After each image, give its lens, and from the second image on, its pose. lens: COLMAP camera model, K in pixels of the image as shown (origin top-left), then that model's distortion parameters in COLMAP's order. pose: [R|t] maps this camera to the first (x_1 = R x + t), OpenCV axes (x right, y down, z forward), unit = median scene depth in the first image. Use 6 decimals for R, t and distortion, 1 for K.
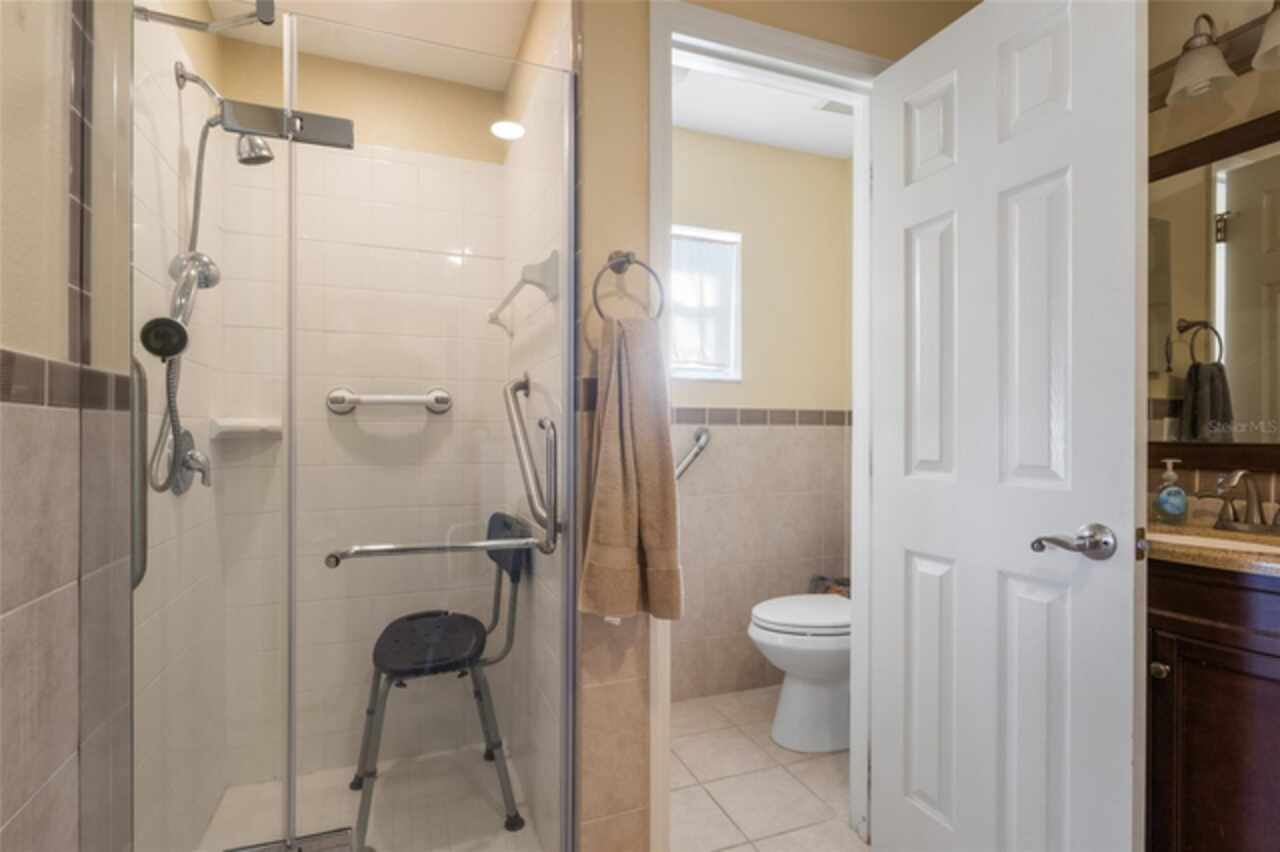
lens RADIAL K [[624.1, 0, 635.1], [0, 624.1, 435.0], [0, 0, 1]] dist [0.005731, 0.000593]
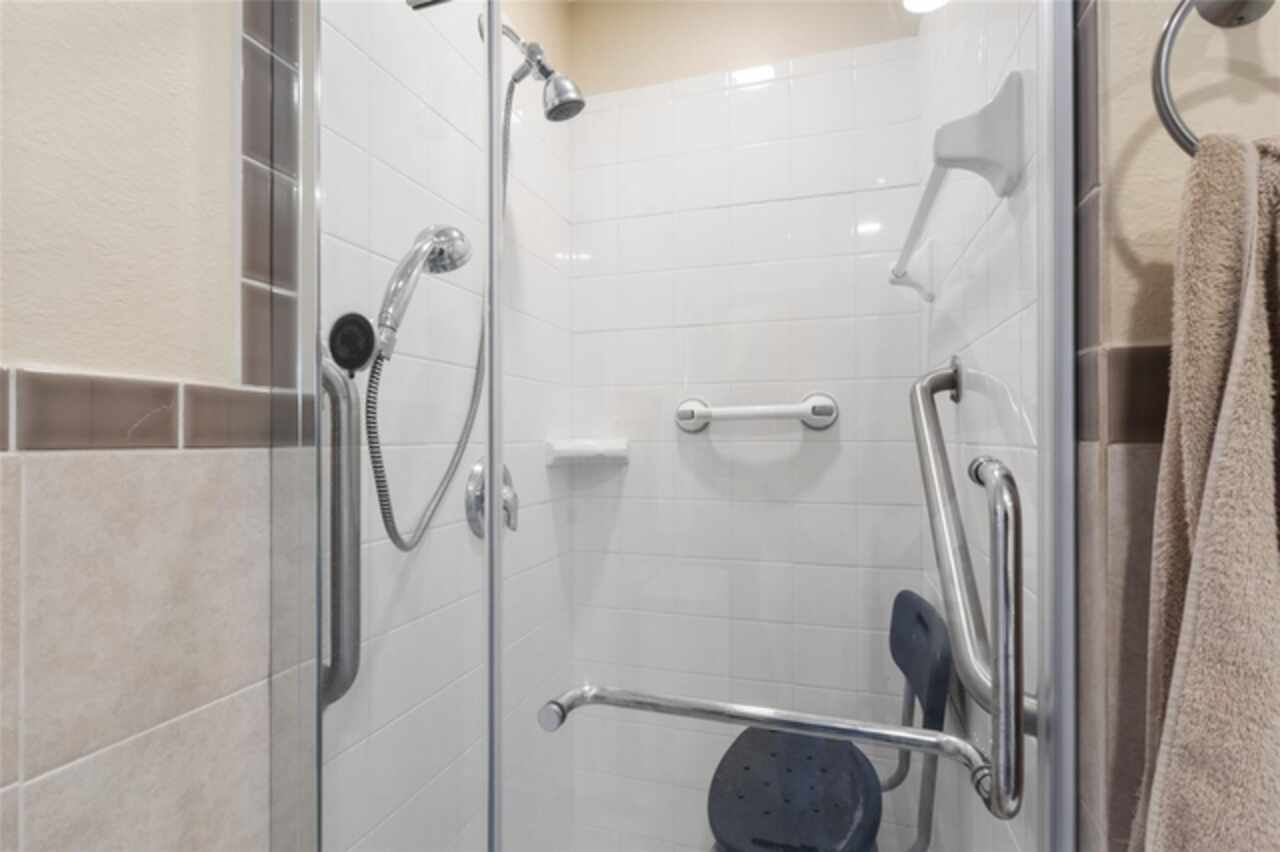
lens RADIAL K [[624.1, 0, 635.1], [0, 624.1, 435.0], [0, 0, 1]] dist [0.005731, 0.000593]
pose [[0.781220, -0.004711, -0.624238, -0.063185], [0.001334, 0.999982, -0.005877, -0.036180], [0.624254, 0.003758, 0.781213, 0.491667]]
